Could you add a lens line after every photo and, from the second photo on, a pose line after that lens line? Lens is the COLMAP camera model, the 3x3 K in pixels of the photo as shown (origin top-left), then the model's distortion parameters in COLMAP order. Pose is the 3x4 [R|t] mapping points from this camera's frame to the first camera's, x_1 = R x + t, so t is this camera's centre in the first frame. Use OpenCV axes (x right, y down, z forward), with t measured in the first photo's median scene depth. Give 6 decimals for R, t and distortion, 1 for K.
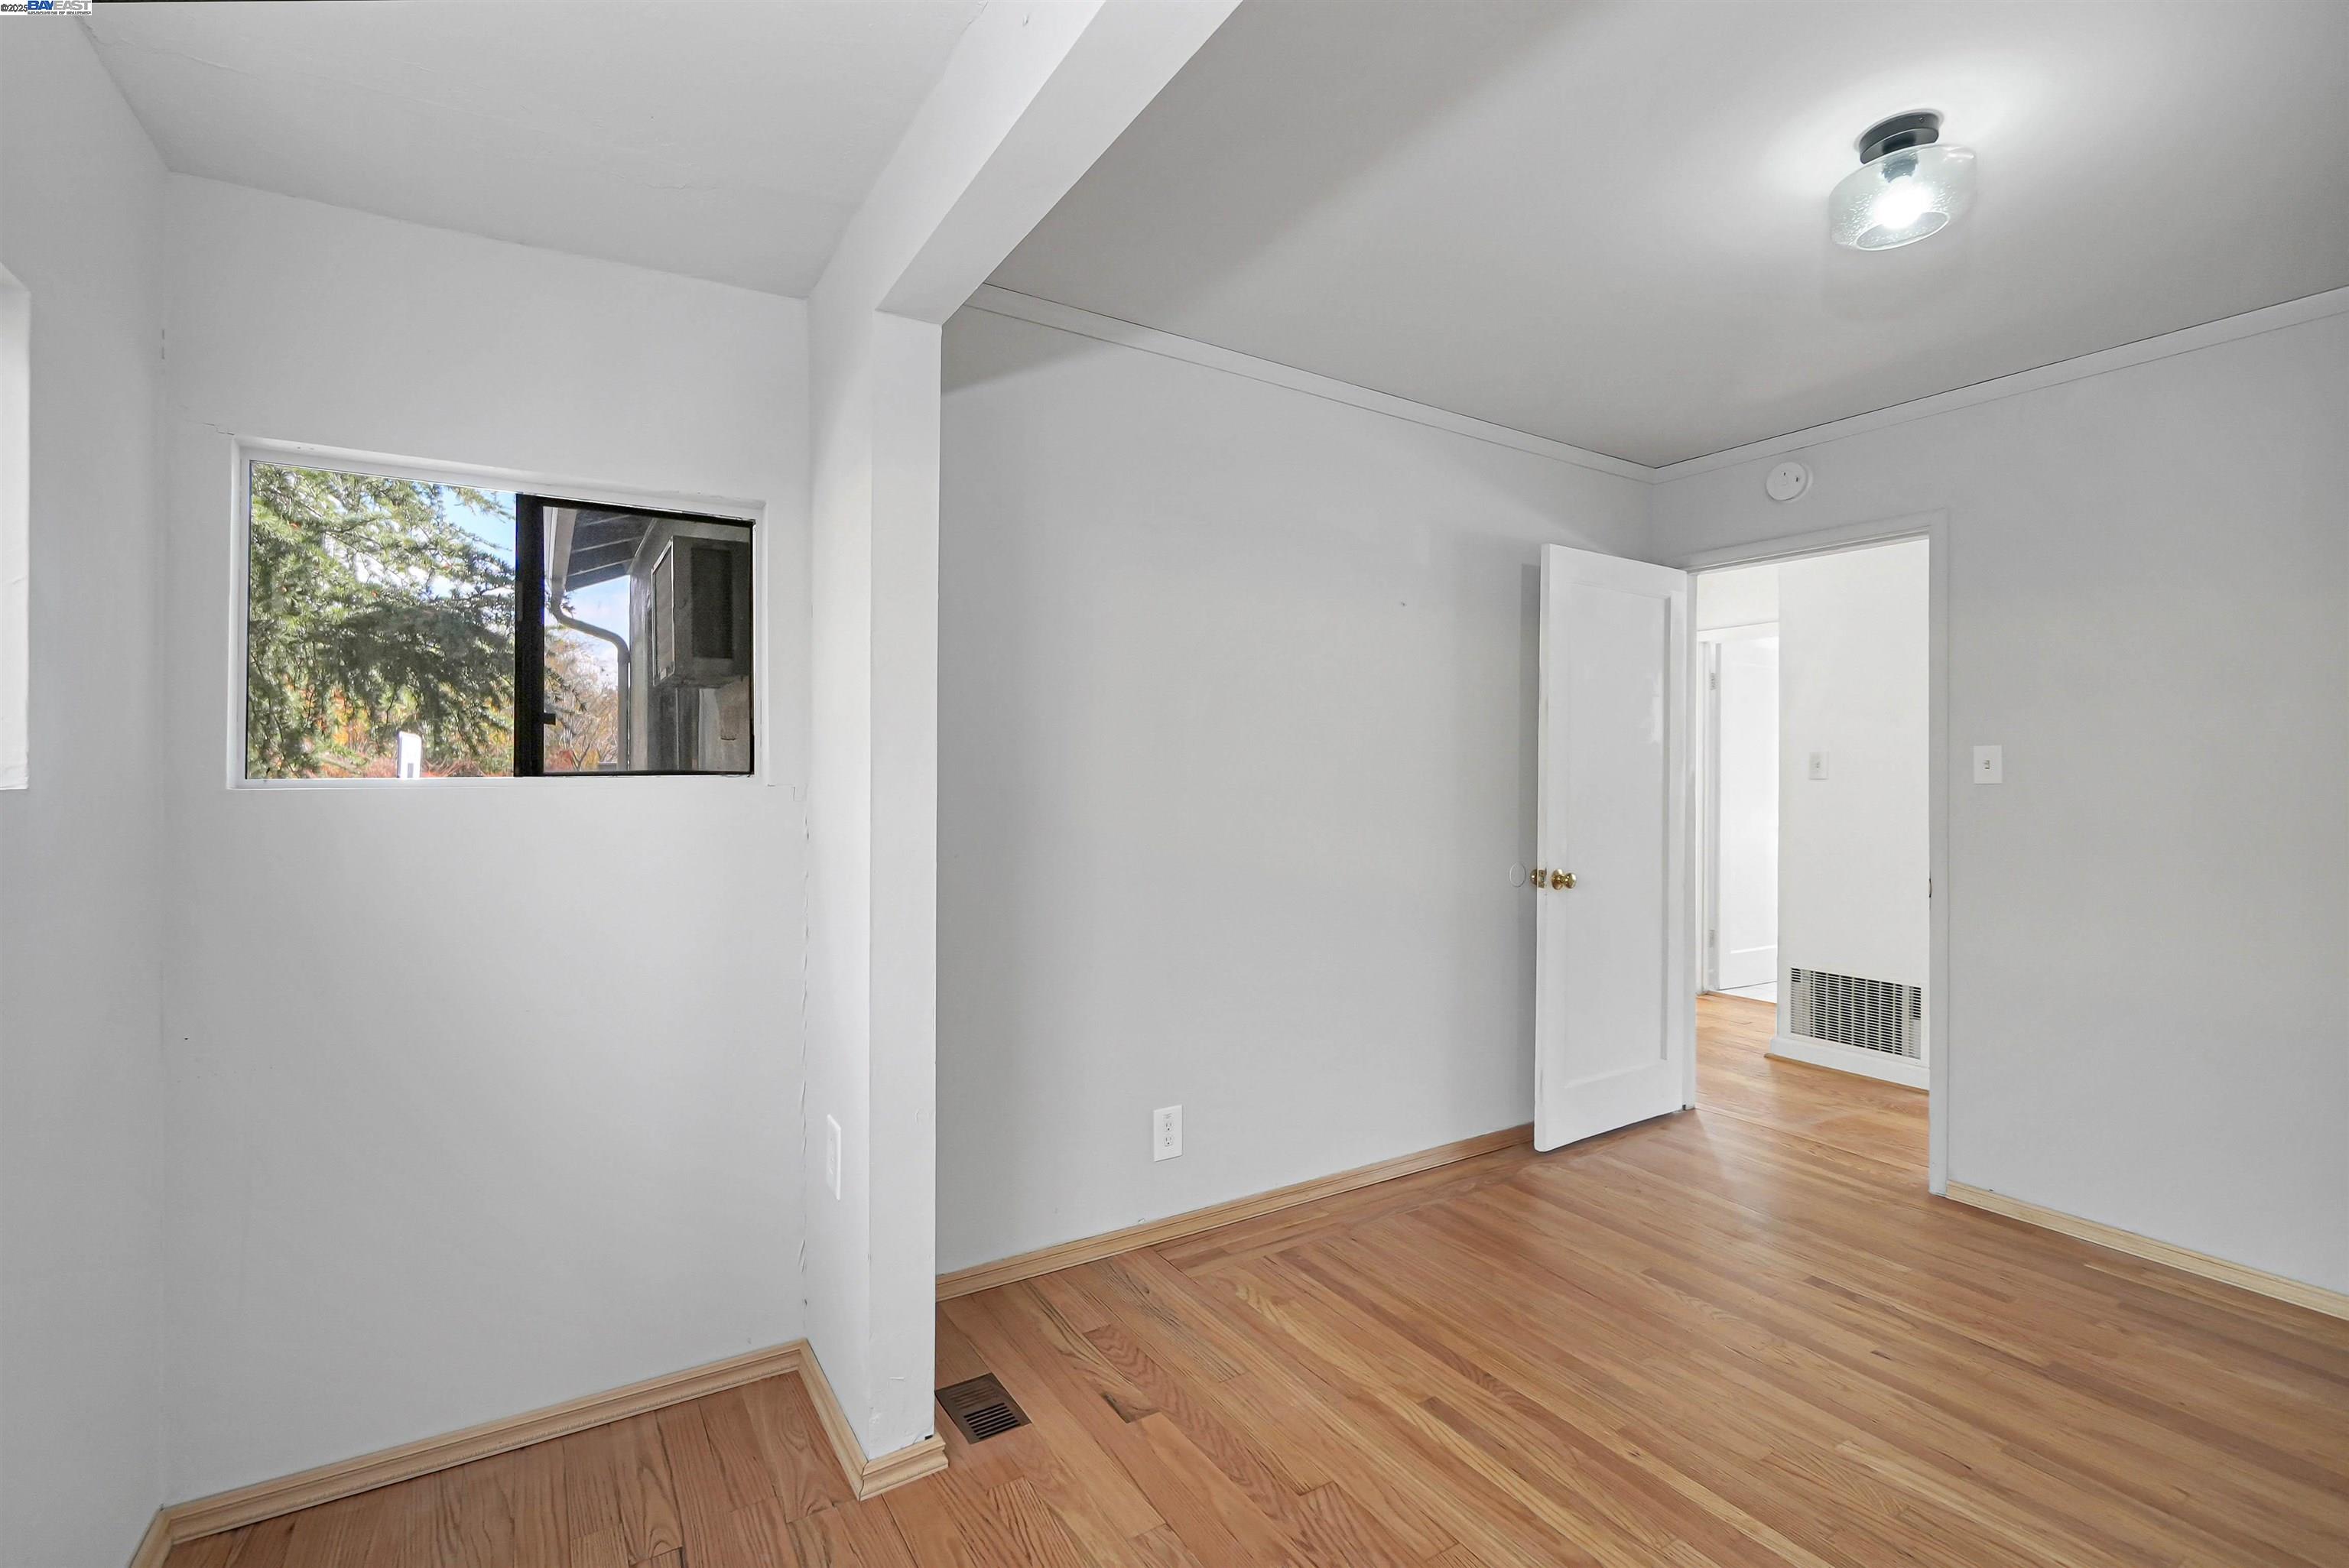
lens RADIAL K [[1029.0, 0, 1168.1], [0, 1029.0, 771.2], [0, 0, 1]] dist [-0.013576, 0.006960]
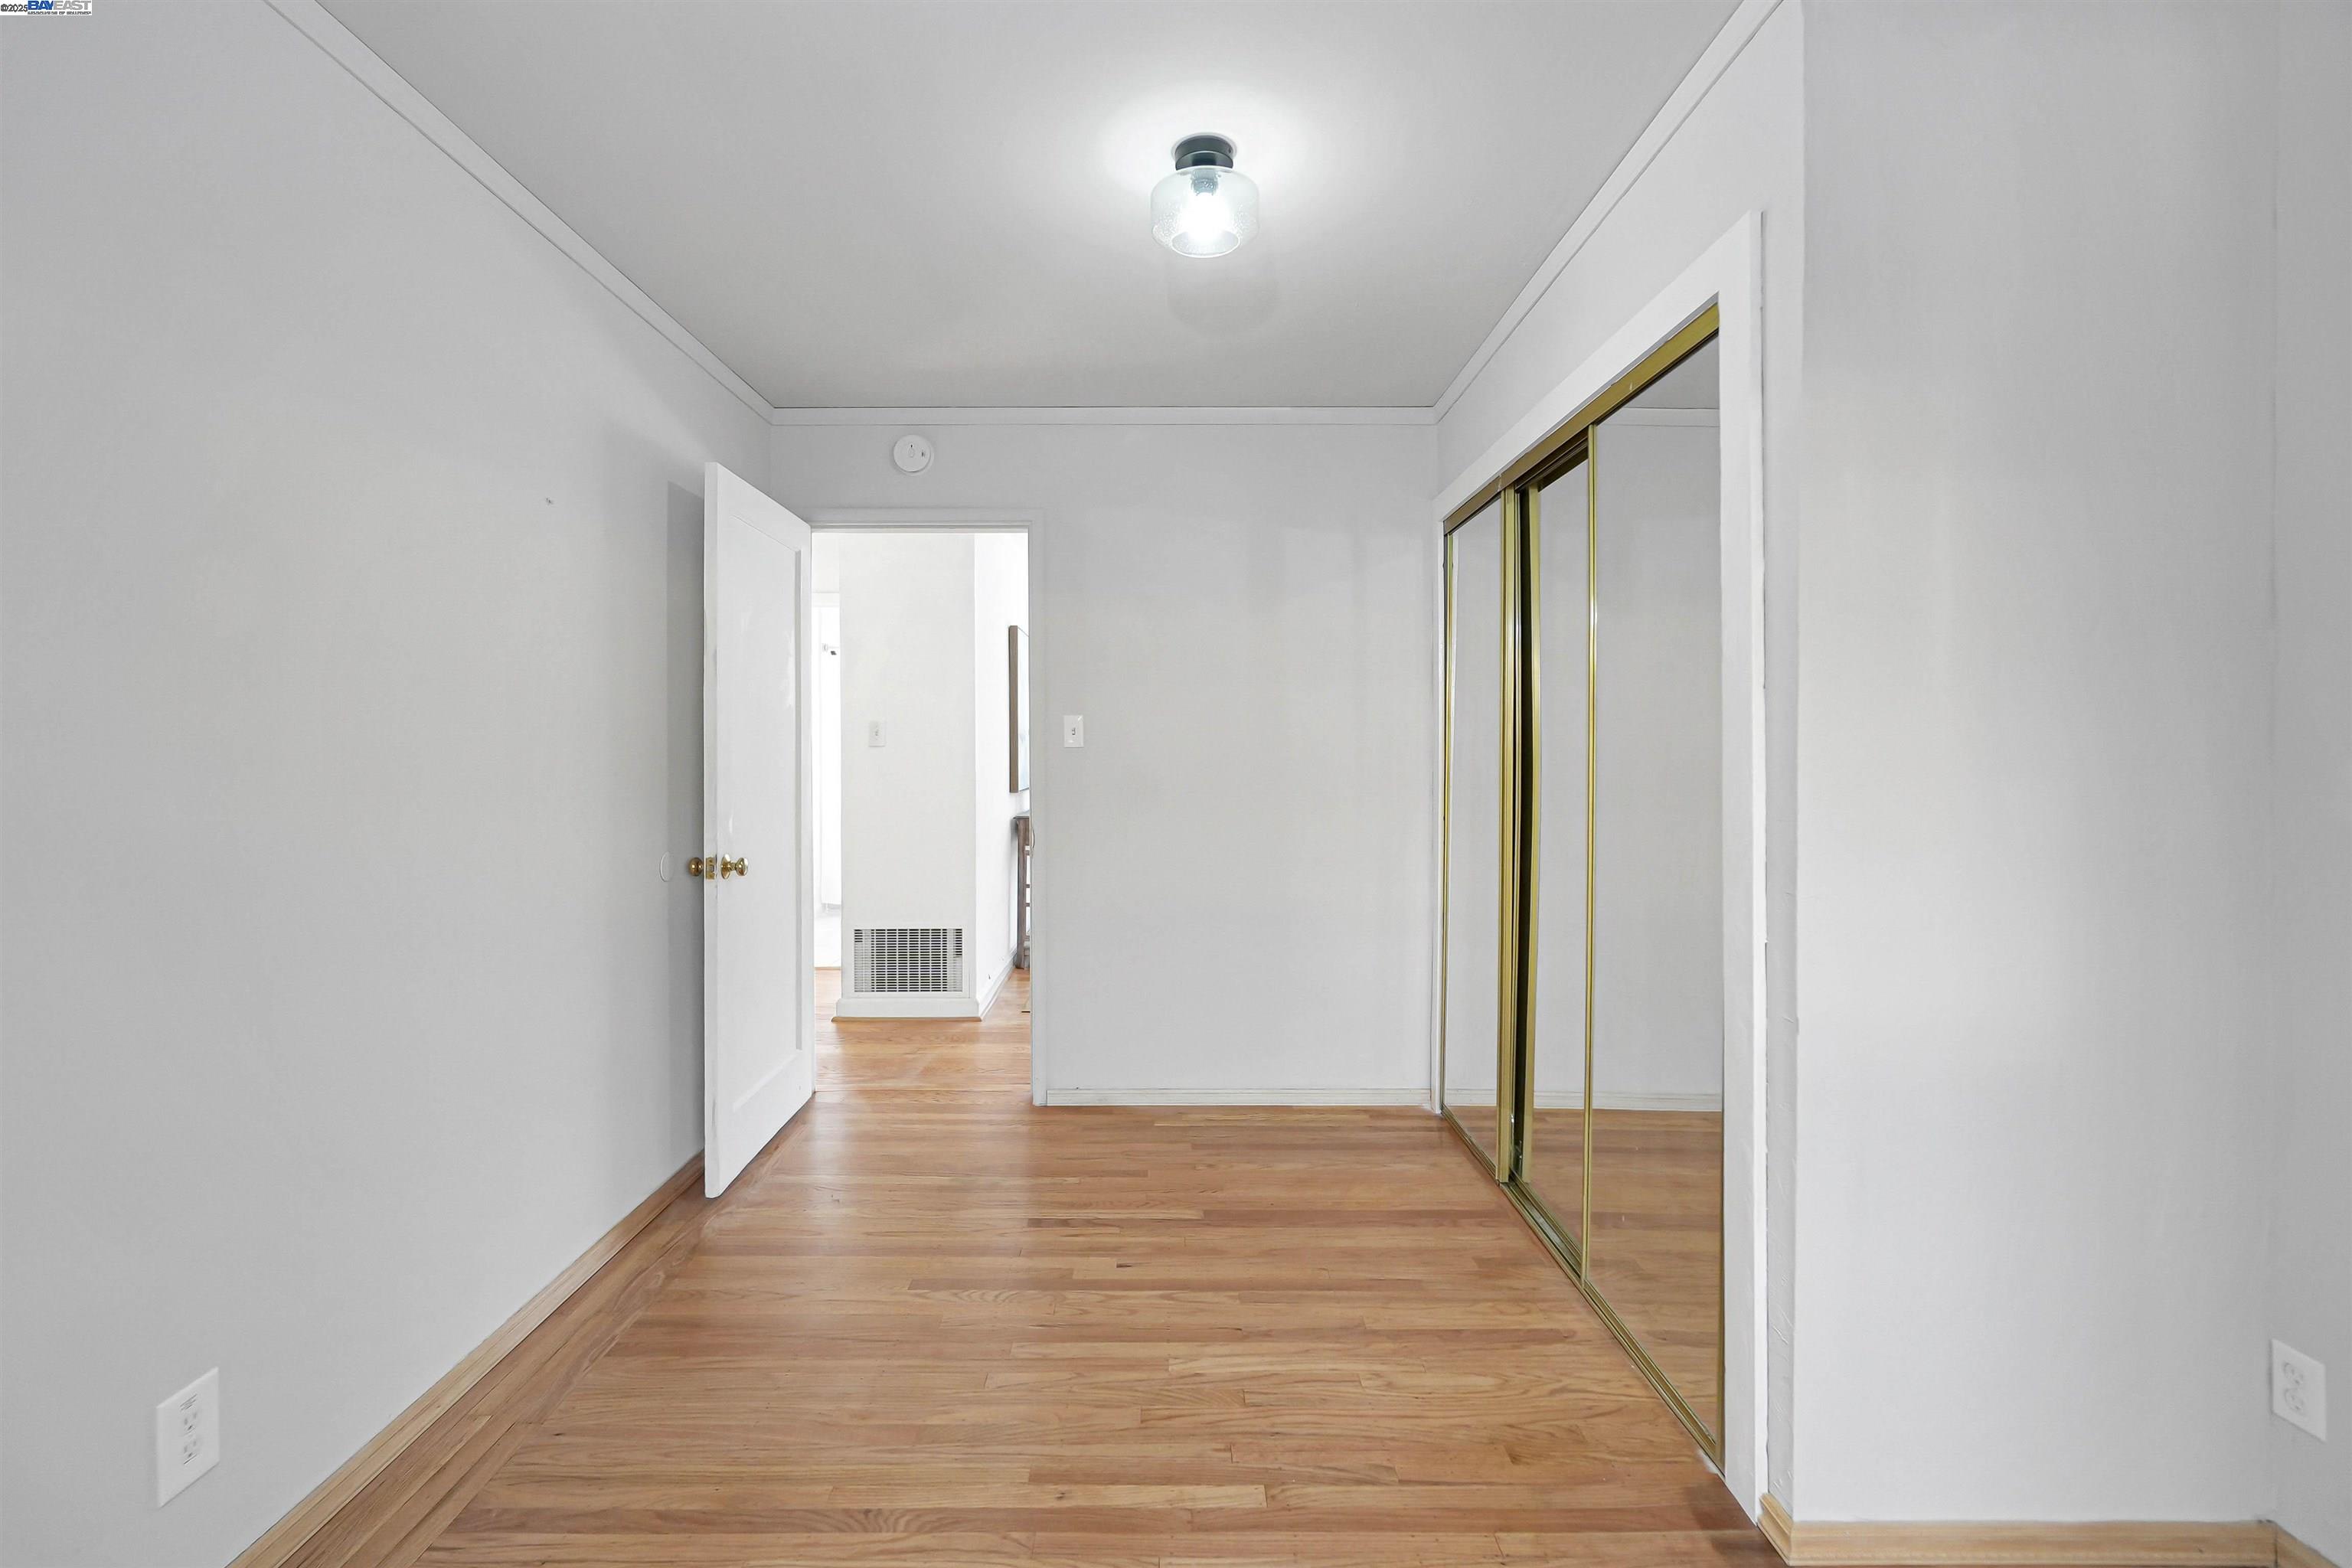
lens RADIAL K [[1028.1, 0, 1168.6], [0, 1028.1, 750.1], [0, 0, 1]] dist [-0.001639, -0.000691]
pose [[0.528553, -0.010047, 0.848841, -0.173806], [0.004198, 0.999949, 0.009222, 0.005278], [-0.848890, -0.001311, 0.528568, 0.310470]]
